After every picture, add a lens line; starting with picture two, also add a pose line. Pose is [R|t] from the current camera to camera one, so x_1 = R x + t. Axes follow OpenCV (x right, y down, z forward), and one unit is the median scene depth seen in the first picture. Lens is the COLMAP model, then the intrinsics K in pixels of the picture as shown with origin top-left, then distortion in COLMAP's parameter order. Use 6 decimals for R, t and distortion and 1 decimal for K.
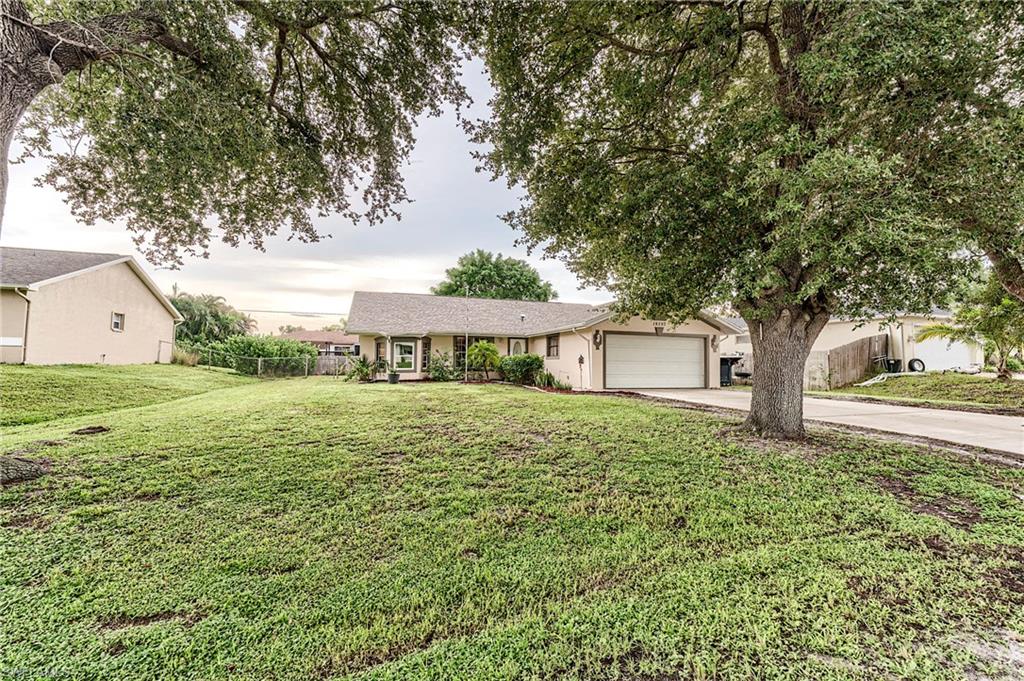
lens RADIAL K [[406.3, 0, 507.6], [0, 406.3, 343.9], [0, 0, 1]] dist [-0.010958, -0.001034]
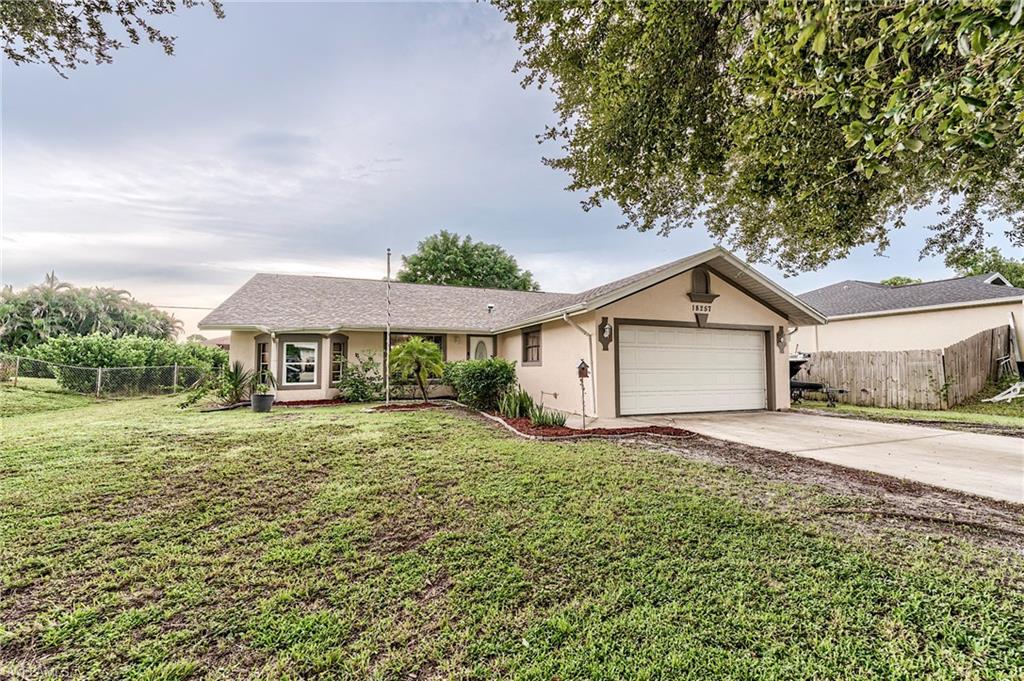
lens RADIAL K [[406.3, 0, 510.4], [0, 406.3, 341.6], [0, 0, 1]] dist [-0.010958, -0.001034]
pose [[0.998739, -0.007431, 0.049645, 0.044708], [0.008202, 0.999849, -0.015329, 0.007565], [-0.049524, 0.015717, 0.998649, 0.344402]]
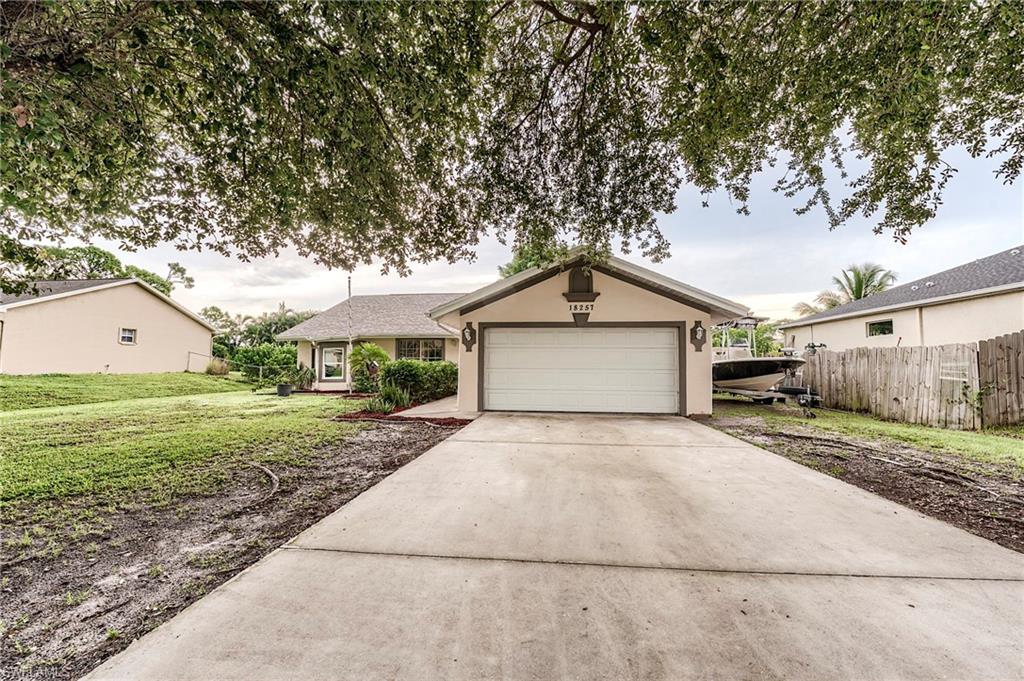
lens RADIAL K [[406.3, 0, 515.4], [0, 406.3, 340.8], [0, 0, 1]] dist [-0.010958, -0.001034]
pose [[0.922135, -0.031582, -0.385577, 0.447121], [0.024076, 0.999415, -0.024281, 0.011790], [0.386118, 0.013107, 0.922356, 0.343715]]
